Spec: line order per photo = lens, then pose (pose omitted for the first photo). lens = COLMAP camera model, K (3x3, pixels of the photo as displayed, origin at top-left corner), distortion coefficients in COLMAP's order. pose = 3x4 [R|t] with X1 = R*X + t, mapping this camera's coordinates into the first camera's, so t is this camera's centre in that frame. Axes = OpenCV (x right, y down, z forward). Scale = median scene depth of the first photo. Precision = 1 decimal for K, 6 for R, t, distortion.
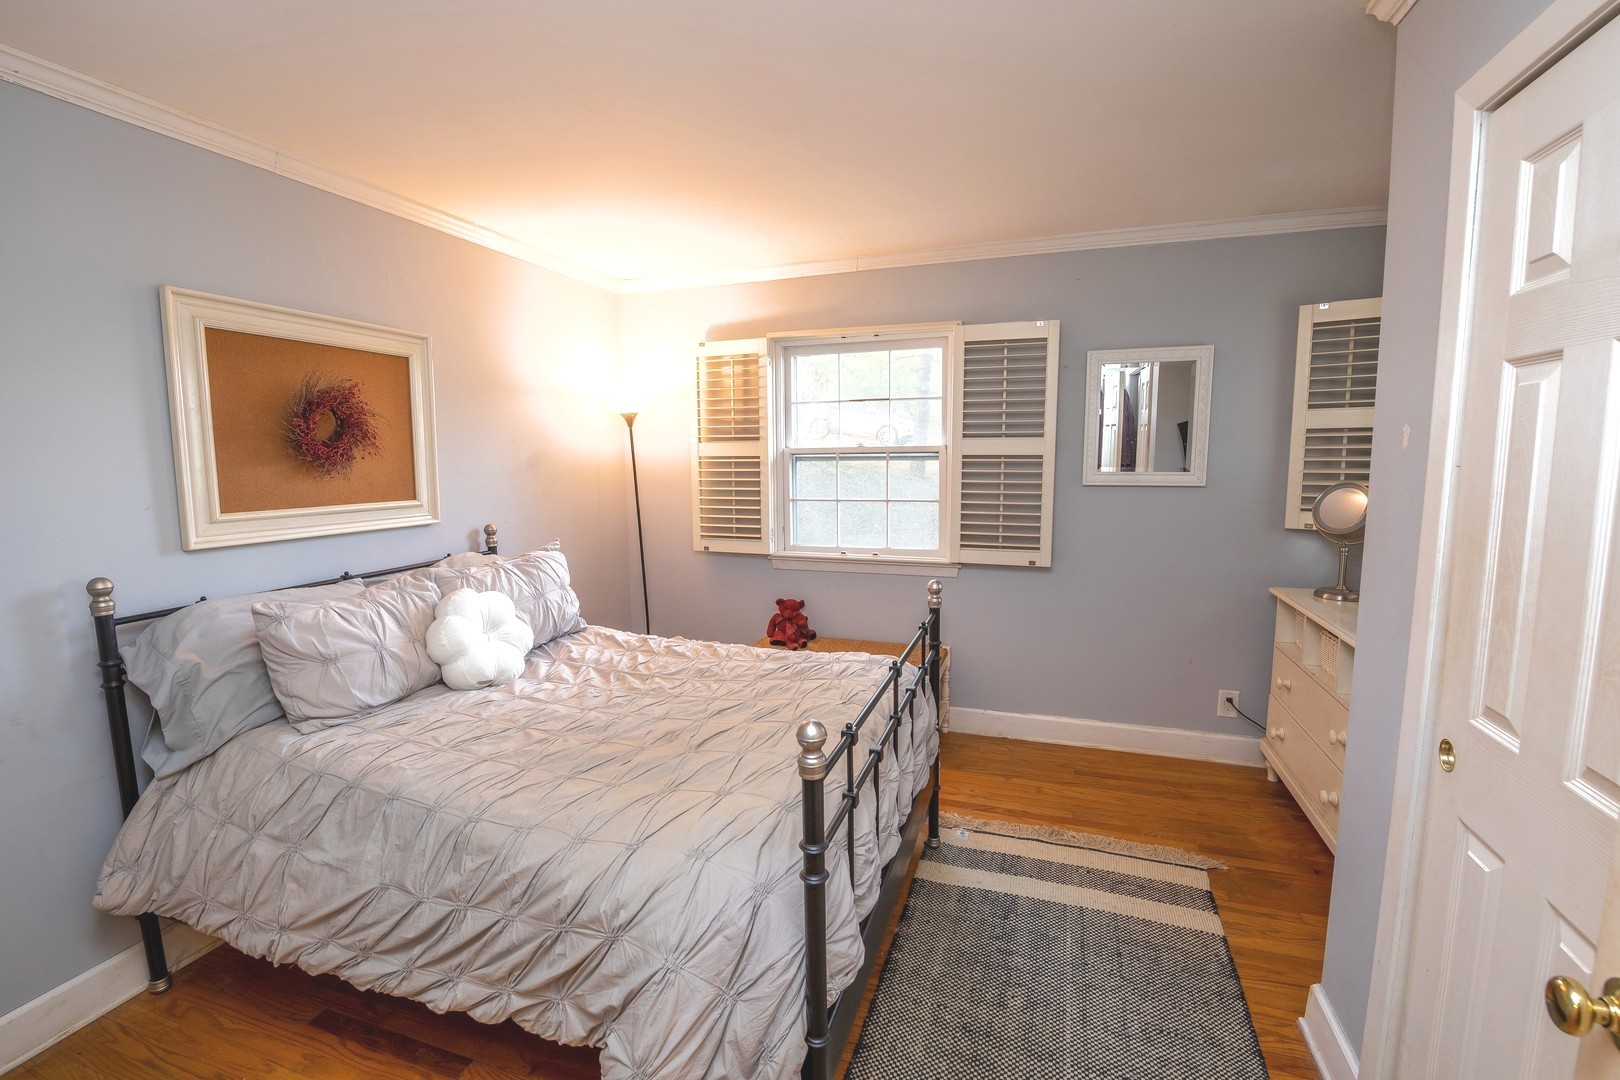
lens RADIAL K [[698.1, 0, 806.6], [0, 698.1, 535.4], [0, 0, 1]] dist [-0.002819, -0.008422]
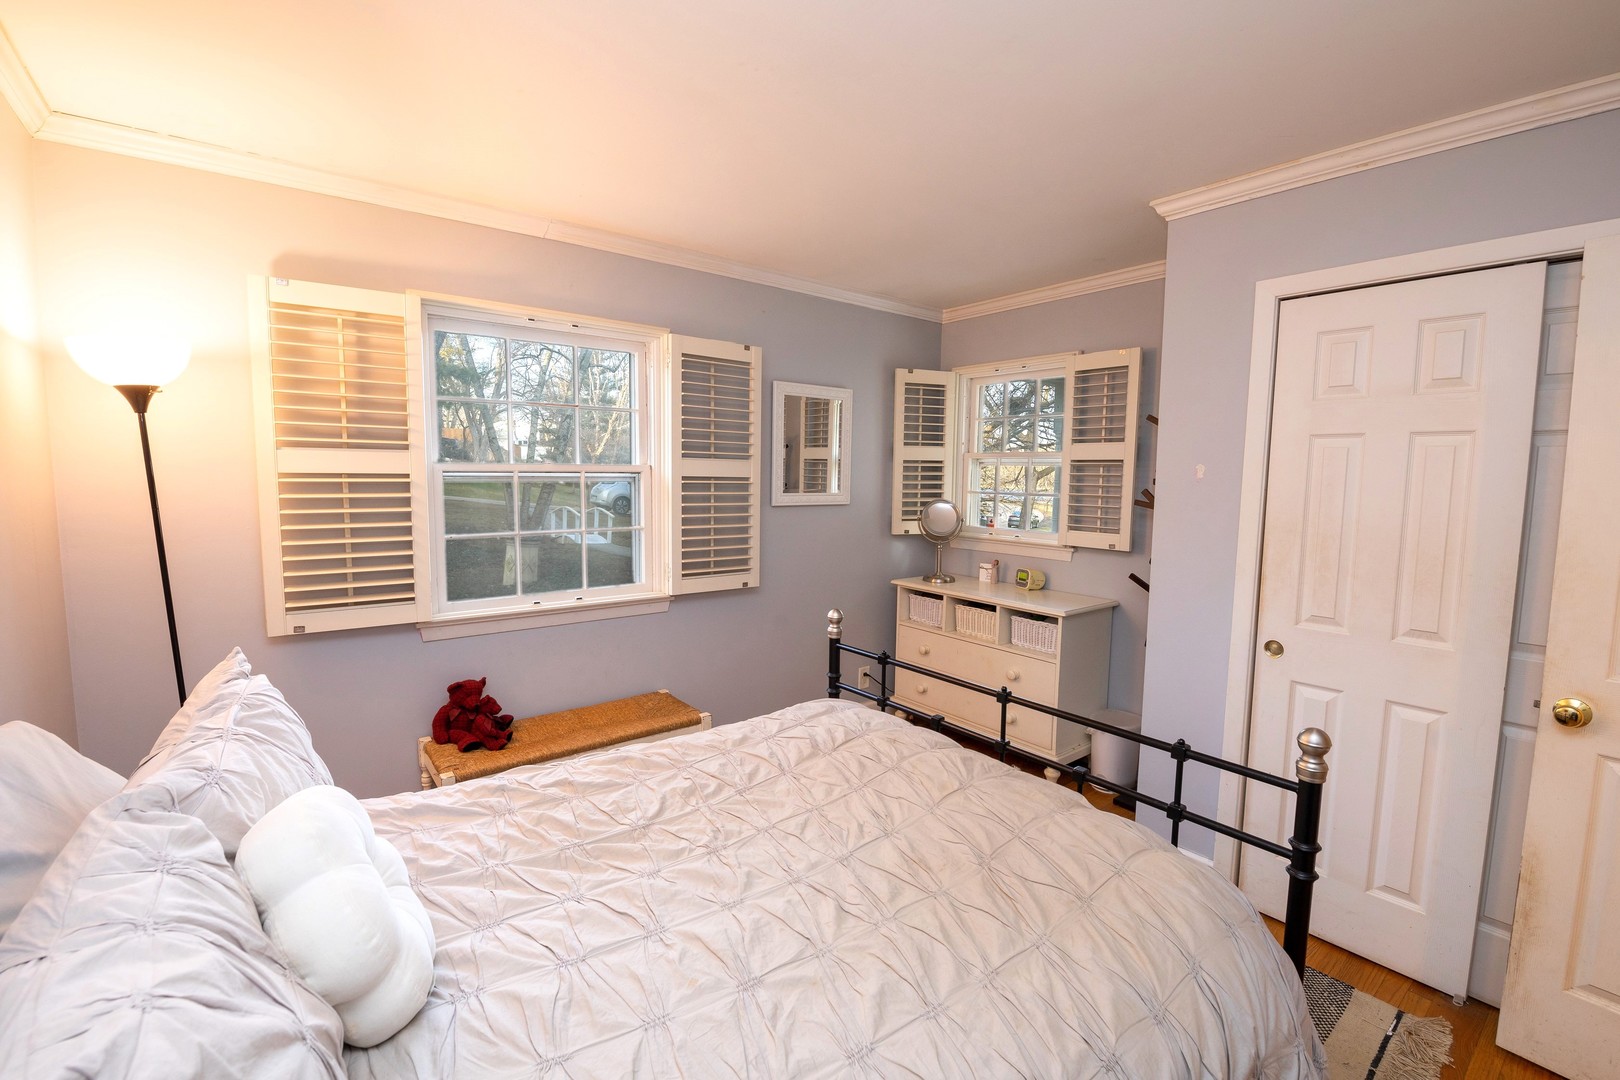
lens RADIAL K [[698.1, 0, 806.6], [0, 698.1, 535.4], [0, 0, 1]] dist [-0.002819, -0.008422]
pose [[0.542965, -0.059420, 0.837651, -0.466454], [0.083088, 0.996400, 0.016823, -0.040641], [-0.835635, 0.060464, 0.545947, 0.376024]]
